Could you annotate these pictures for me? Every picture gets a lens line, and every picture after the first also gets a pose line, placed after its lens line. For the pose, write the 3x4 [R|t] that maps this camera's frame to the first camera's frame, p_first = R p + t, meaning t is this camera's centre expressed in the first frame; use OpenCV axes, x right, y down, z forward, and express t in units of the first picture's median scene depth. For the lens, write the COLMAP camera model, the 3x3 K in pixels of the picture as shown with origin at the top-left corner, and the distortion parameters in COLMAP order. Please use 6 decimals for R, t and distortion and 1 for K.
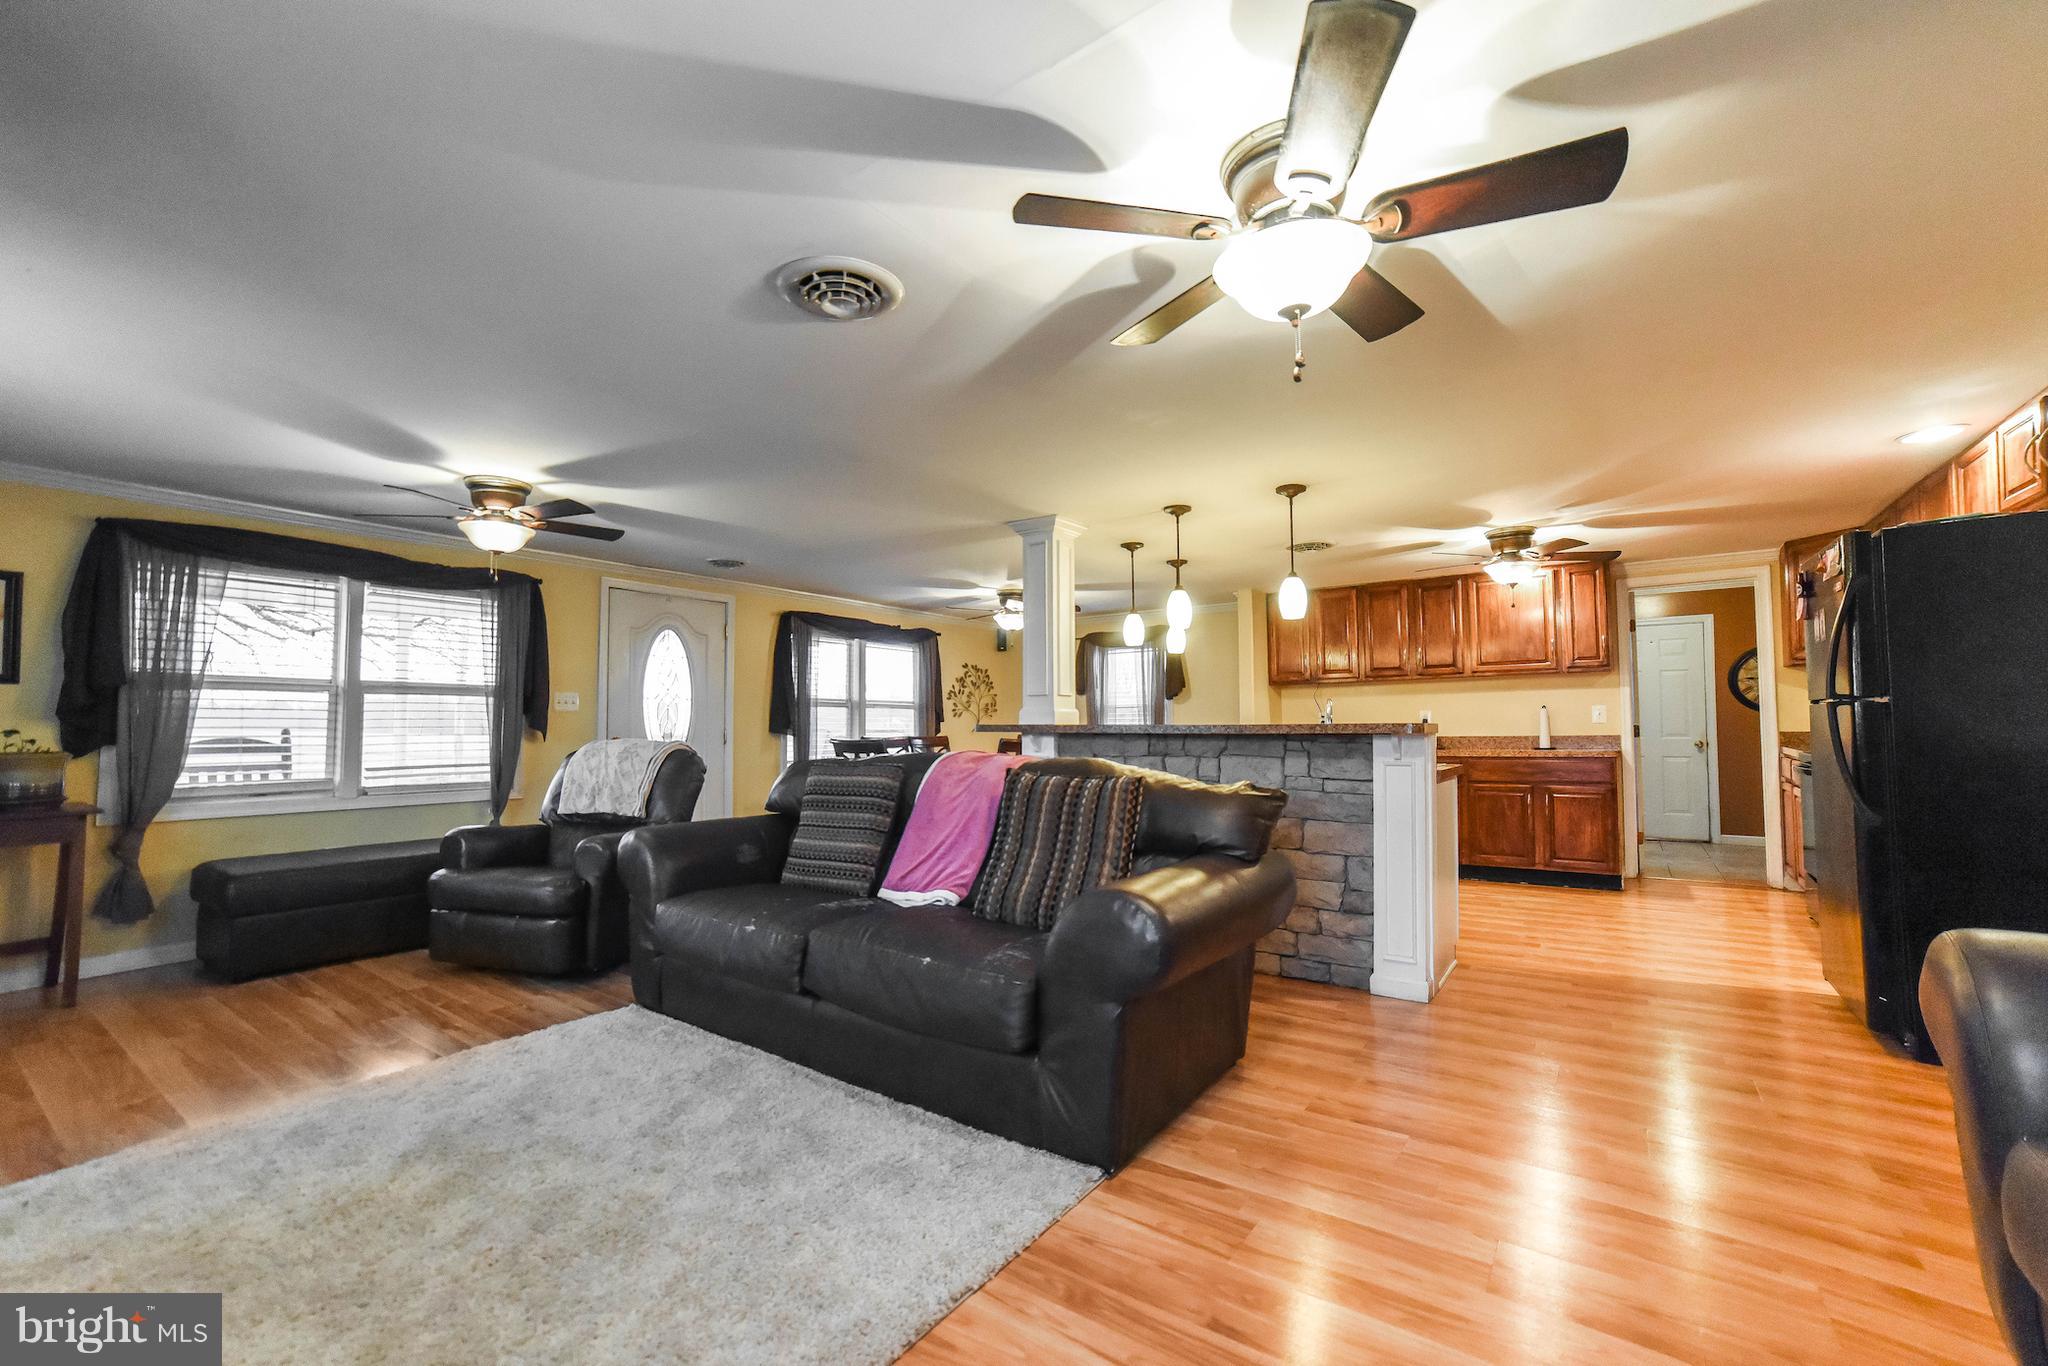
lens RADIAL K [[839.7, 0, 1025.6], [0, 839.7, 693.4], [0, 0, 1]] dist [-0.072132, 0.033171]
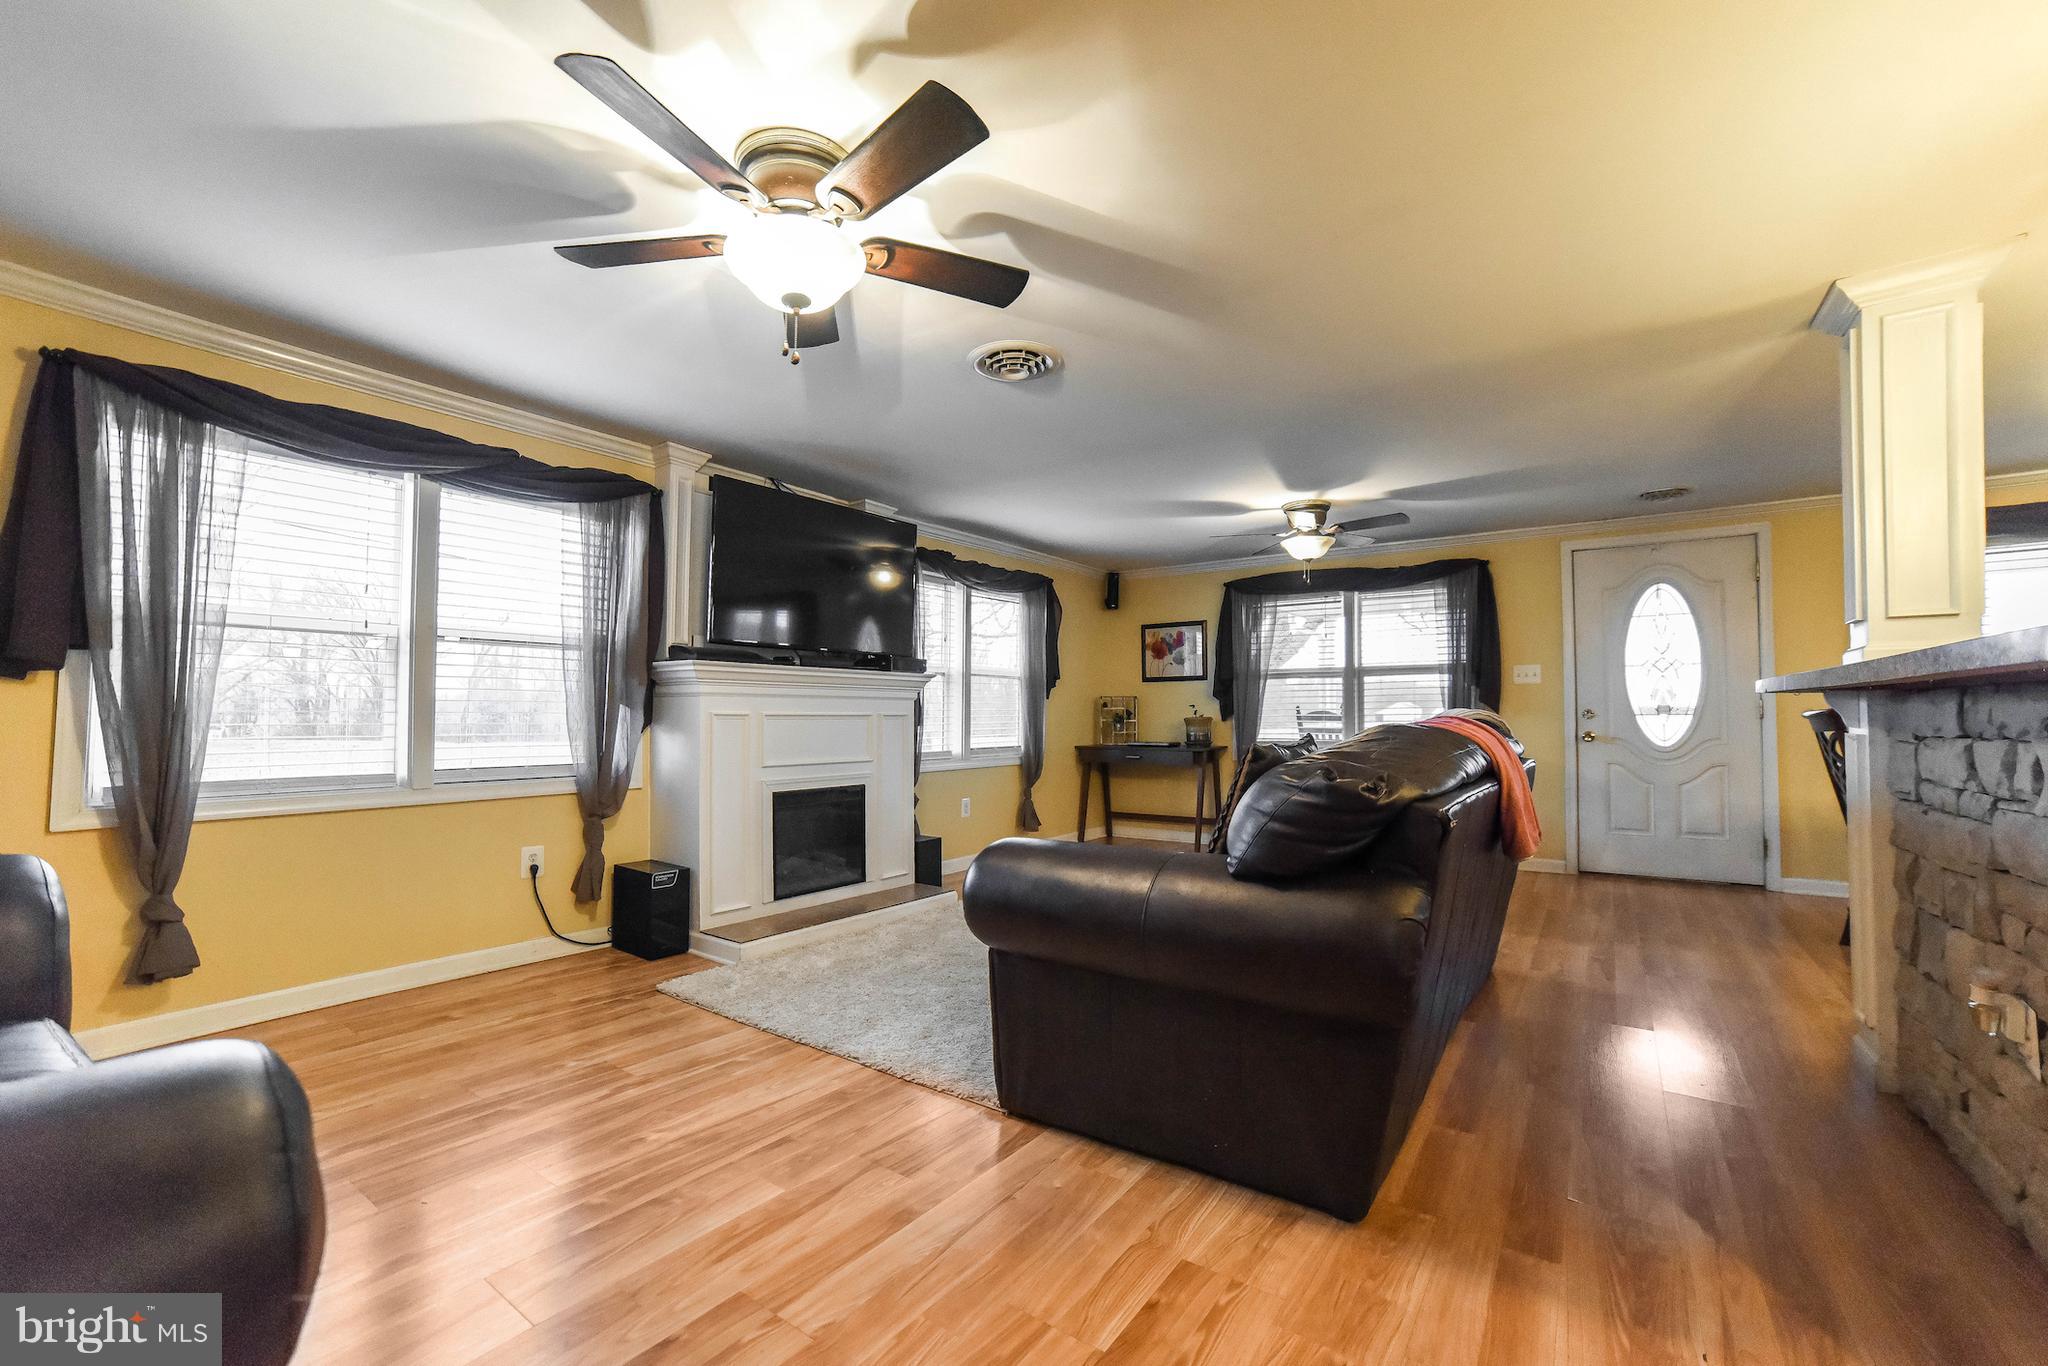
lens RADIAL K [[839.7, 0, 1025.6], [0, 839.7, 693.4], [0, 0, 1]] dist [-0.072132, 0.033171]
pose [[0.000365, -0.019902, -0.999802, 0.417934], [0.040775, 0.998971, -0.019871, 0.026131], [0.999168, -0.040760, 0.001176, 0.375606]]
